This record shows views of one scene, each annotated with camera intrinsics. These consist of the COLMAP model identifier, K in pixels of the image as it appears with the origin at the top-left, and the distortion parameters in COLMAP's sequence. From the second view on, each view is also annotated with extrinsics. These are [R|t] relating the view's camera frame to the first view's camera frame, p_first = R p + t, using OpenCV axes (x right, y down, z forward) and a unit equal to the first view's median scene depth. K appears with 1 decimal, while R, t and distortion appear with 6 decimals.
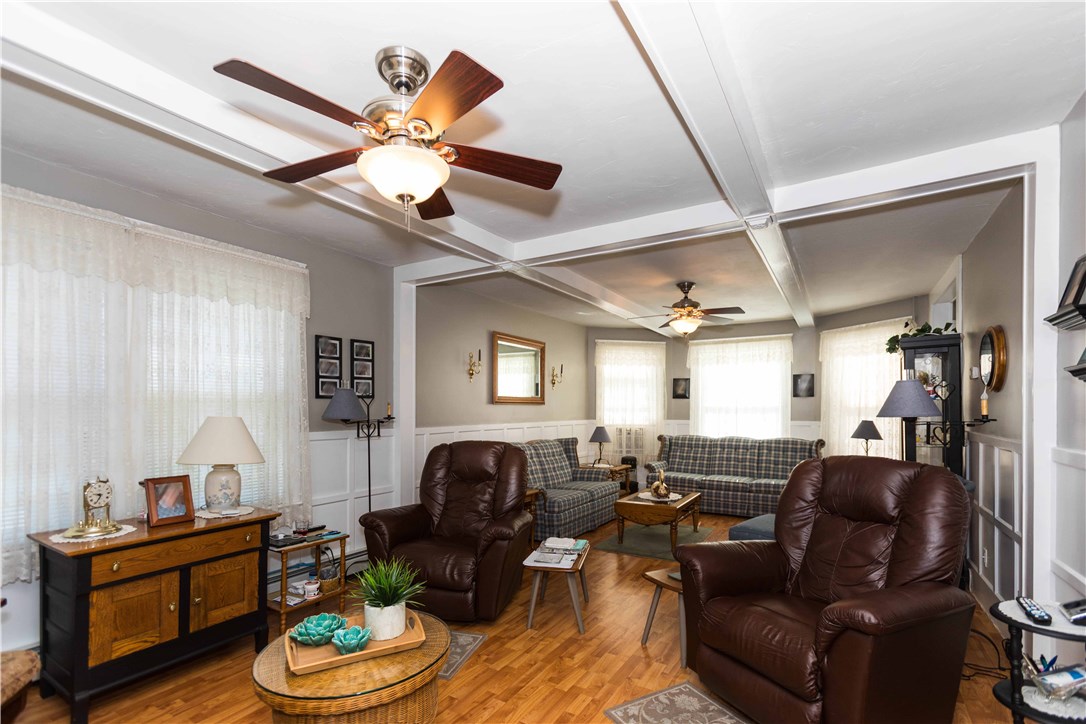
lens RADIAL K [[484.9, 0, 540.6], [0, 484.9, 364.6], [0, 0, 1]] dist [-0.020786, 0.020287]
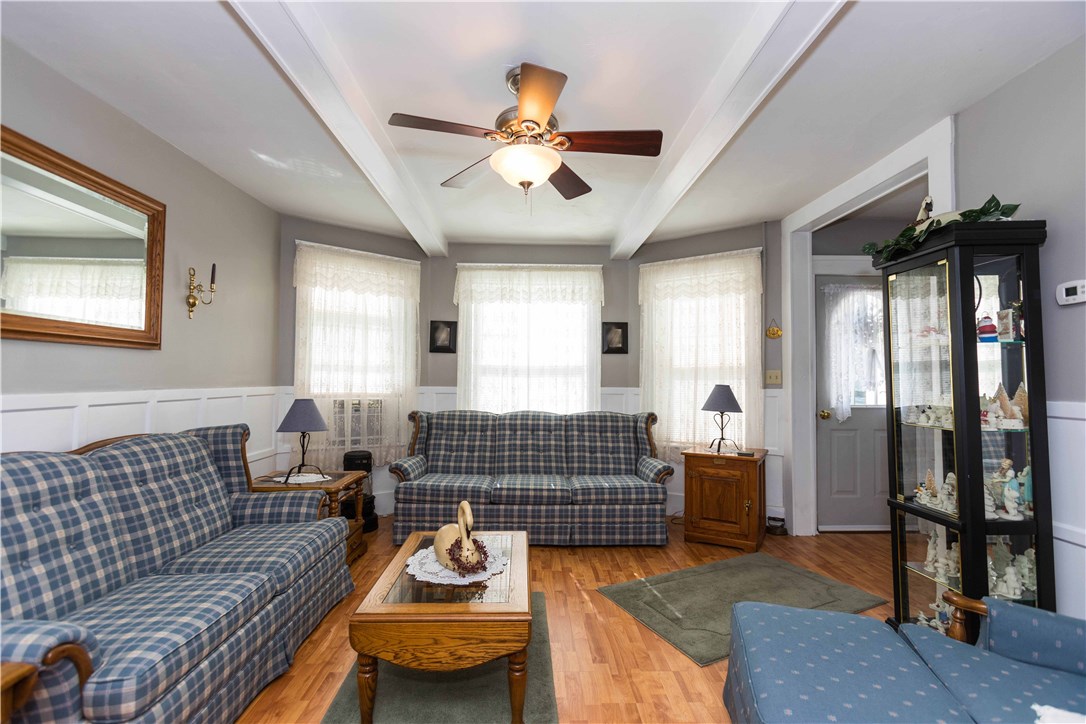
lens RADIAL K [[484.9, 0, 540.6], [0, 484.9, 364.6], [0, 0, 1]] dist [-0.020786, 0.020287]
pose [[0.828374, 0.023099, 0.559699, 0.047128], [-0.060259, 0.997026, 0.048037, 0.054454], [-0.556925, -0.073519, 0.827302, 0.461247]]
